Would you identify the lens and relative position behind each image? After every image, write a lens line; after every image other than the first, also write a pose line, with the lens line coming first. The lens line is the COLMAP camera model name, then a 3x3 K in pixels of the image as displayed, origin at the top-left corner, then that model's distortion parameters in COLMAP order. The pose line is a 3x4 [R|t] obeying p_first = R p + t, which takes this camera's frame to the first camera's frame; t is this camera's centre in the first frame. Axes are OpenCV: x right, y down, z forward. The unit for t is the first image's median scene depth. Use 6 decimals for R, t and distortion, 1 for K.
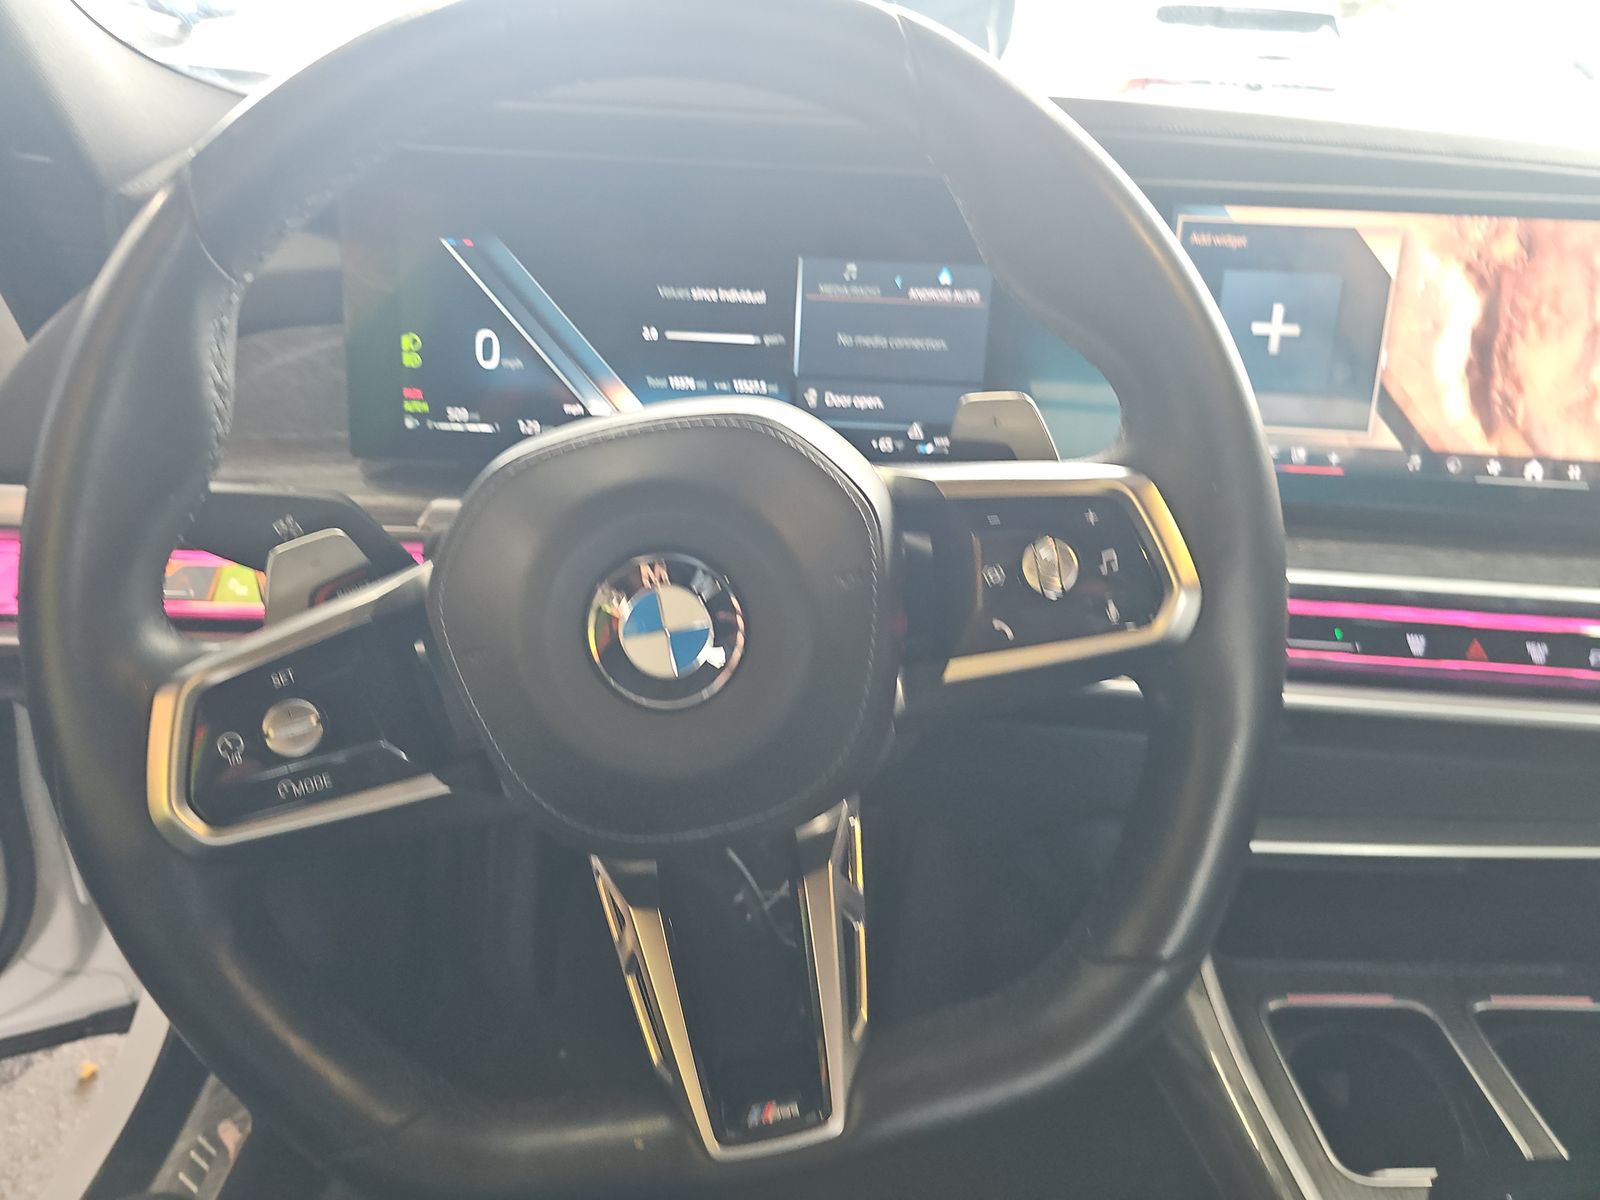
lens RADIAL K [[998.6, 0, 810.4], [0, 998.6, 554.9], [0, 0, 1]] dist [0.028727, -0.034151]
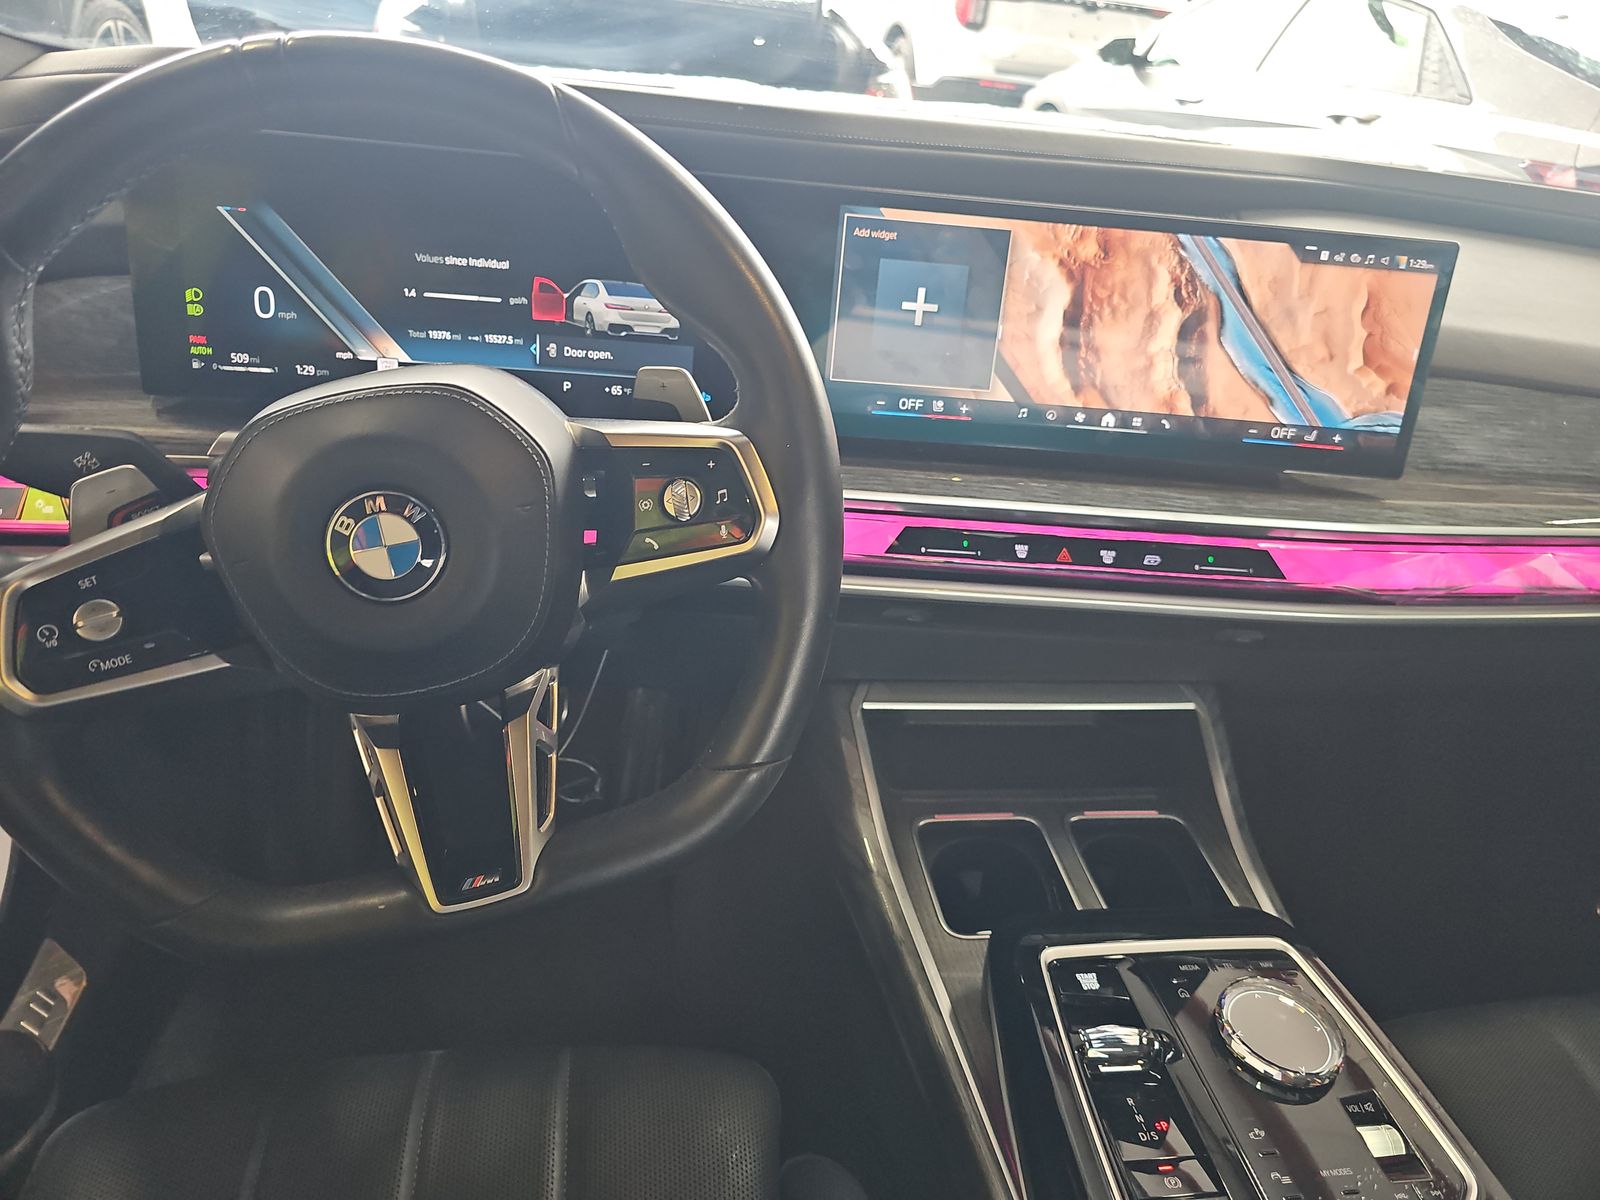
lens RADIAL K [[998.6, 0, 810.4], [0, 998.6, 554.9], [0, 0, 1]] dist [0.028727, -0.034151]
pose [[0.990806, -0.005517, 0.135176, 0.157779], [-0.007098, 0.995673, 0.092660, -0.027733], [-0.135102, -0.092768, 0.986479, -0.283185]]
